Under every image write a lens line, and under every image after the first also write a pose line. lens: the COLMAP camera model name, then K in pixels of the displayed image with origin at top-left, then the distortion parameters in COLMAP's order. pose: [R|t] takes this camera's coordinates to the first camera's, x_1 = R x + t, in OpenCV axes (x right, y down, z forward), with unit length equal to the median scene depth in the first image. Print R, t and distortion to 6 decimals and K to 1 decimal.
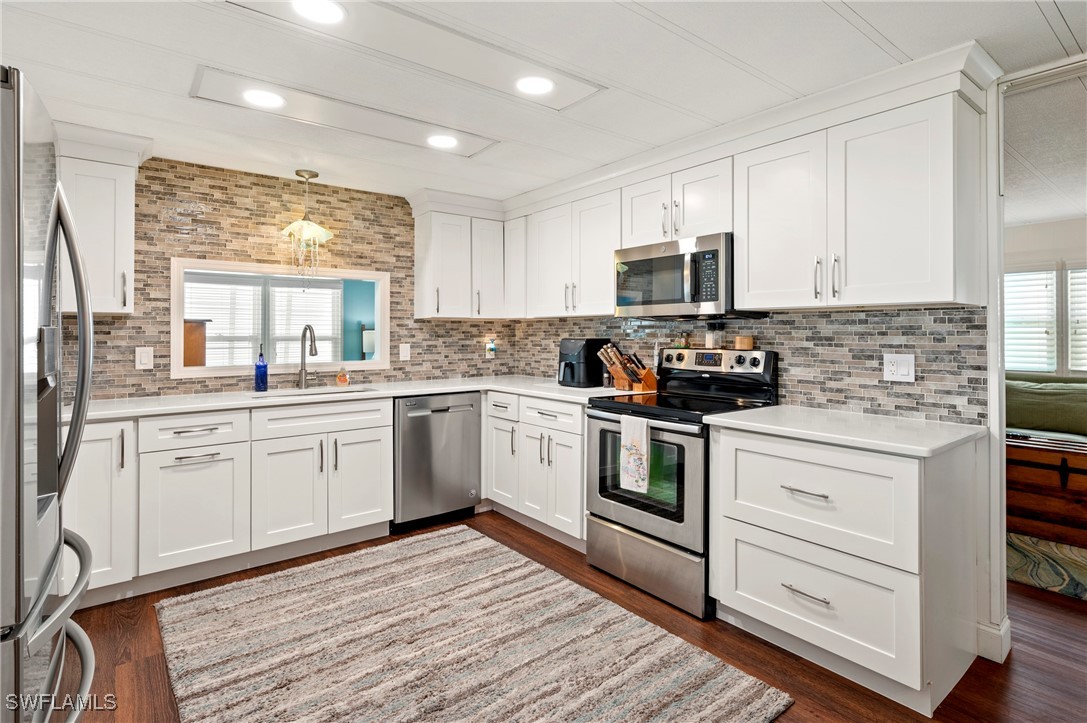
lens RADIAL K [[531.7, 0, 580.1], [0, 531.7, 333.8], [0, 0, 1]] dist [0.003114, -0.000791]
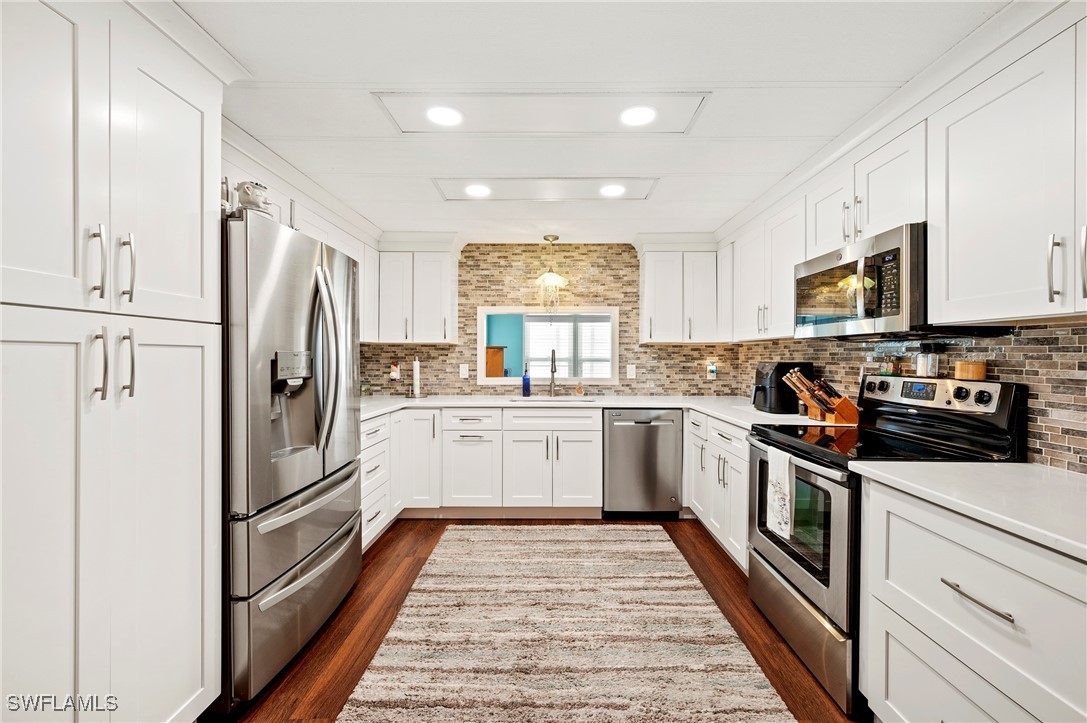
lens RADIAL K [[437.4, 0, 547.1], [0, 437.4, 358.5], [0, 0, 1]] dist [-0.000018, -0.000440]
pose [[0.775825, 0.006796, -0.630912, 0.194368], [-0.004529, 0.999976, 0.005202, 0.000335], [0.630932, -0.001179, 0.775837, 0.139963]]
